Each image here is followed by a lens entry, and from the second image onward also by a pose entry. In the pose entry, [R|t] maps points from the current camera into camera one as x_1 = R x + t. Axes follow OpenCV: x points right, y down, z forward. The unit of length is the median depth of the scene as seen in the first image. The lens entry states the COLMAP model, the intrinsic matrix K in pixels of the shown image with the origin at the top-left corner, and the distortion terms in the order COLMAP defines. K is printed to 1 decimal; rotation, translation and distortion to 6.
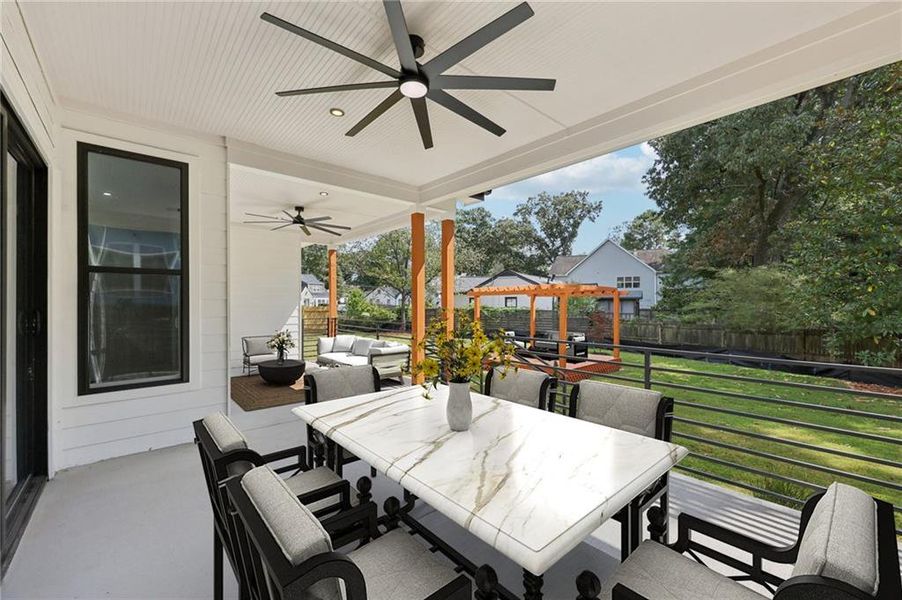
lens RADIAL K [[366.6, 0, 448.0], [0, 366.6, 300.4], [0, 0, 1]] dist [-0.001096, 0.000026]
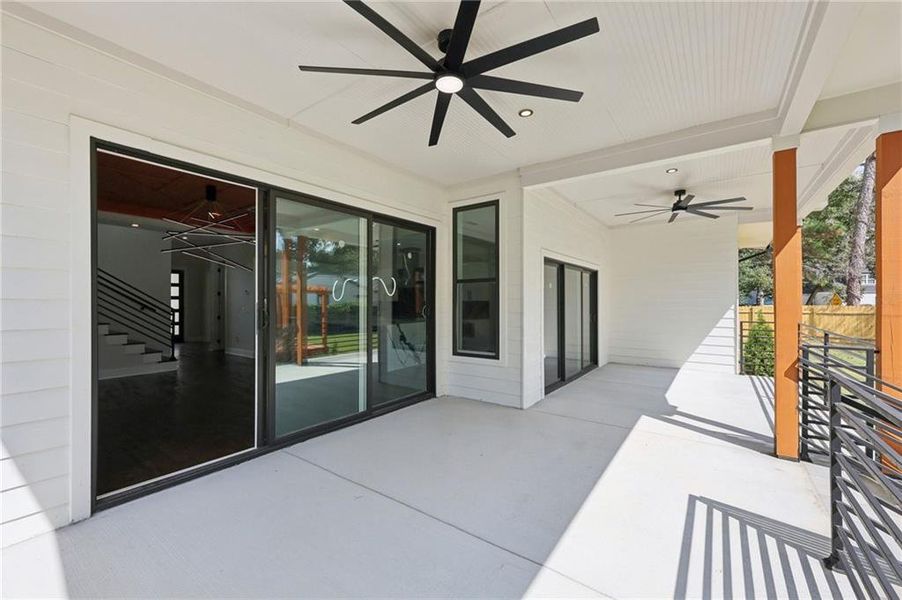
lens RADIAL K [[366.6, 0, 448.0], [0, 366.6, 300.4], [0, 0, 1]] dist [-0.001096, 0.000026]
pose [[0.217033, -0.003648, -0.976157, 0.647805], [0.003557, 0.999989, -0.002946, 0.006952], [0.976158, -0.002833, 0.217044, 0.582778]]
